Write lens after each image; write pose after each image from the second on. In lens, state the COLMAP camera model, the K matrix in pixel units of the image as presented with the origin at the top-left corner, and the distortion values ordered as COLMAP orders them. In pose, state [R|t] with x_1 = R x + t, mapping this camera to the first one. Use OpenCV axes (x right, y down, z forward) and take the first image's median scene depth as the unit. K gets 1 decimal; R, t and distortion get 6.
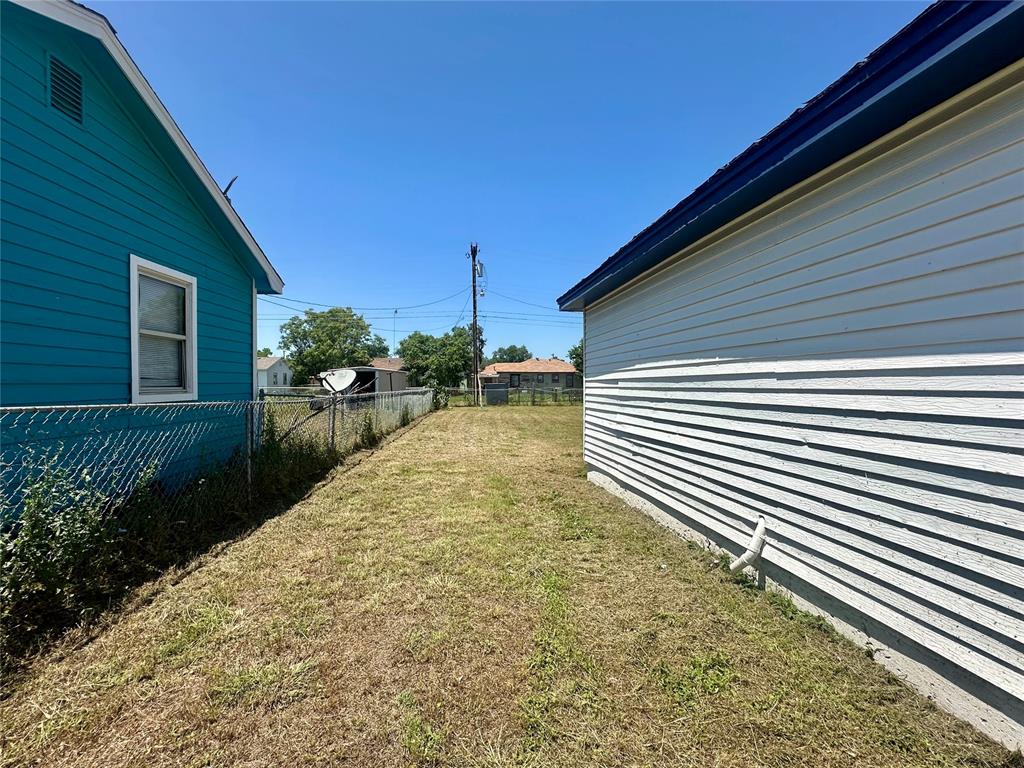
lens RADIAL K [[452.0, 0, 510.7], [0, 452.0, 383.5], [0, 0, 1]] dist [-0.005973, 0.001338]
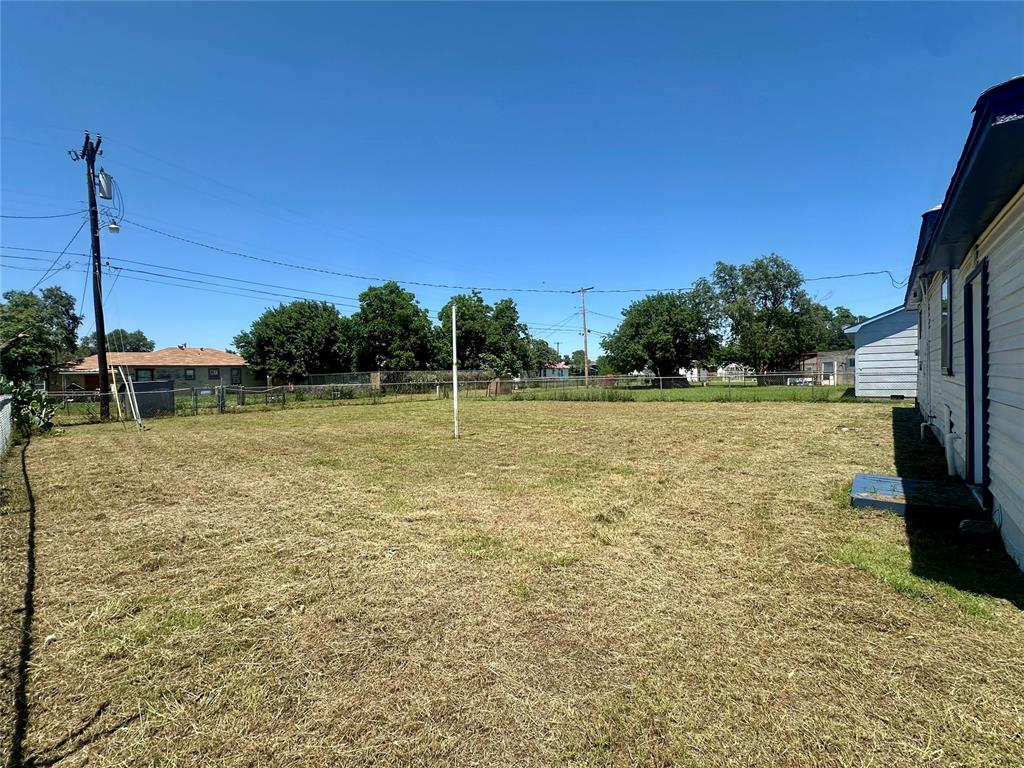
lens RADIAL K [[452.0, 0, 512.3], [0, 452.0, 384.8], [0, 0, 1]] dist [-0.005973, 0.001338]
pose [[0.735646, -0.034897, 0.676467, -0.082613], [0.024560, 0.999390, 0.024847, 0.000956], [-0.676921, -0.001665, 0.736054, 0.220953]]
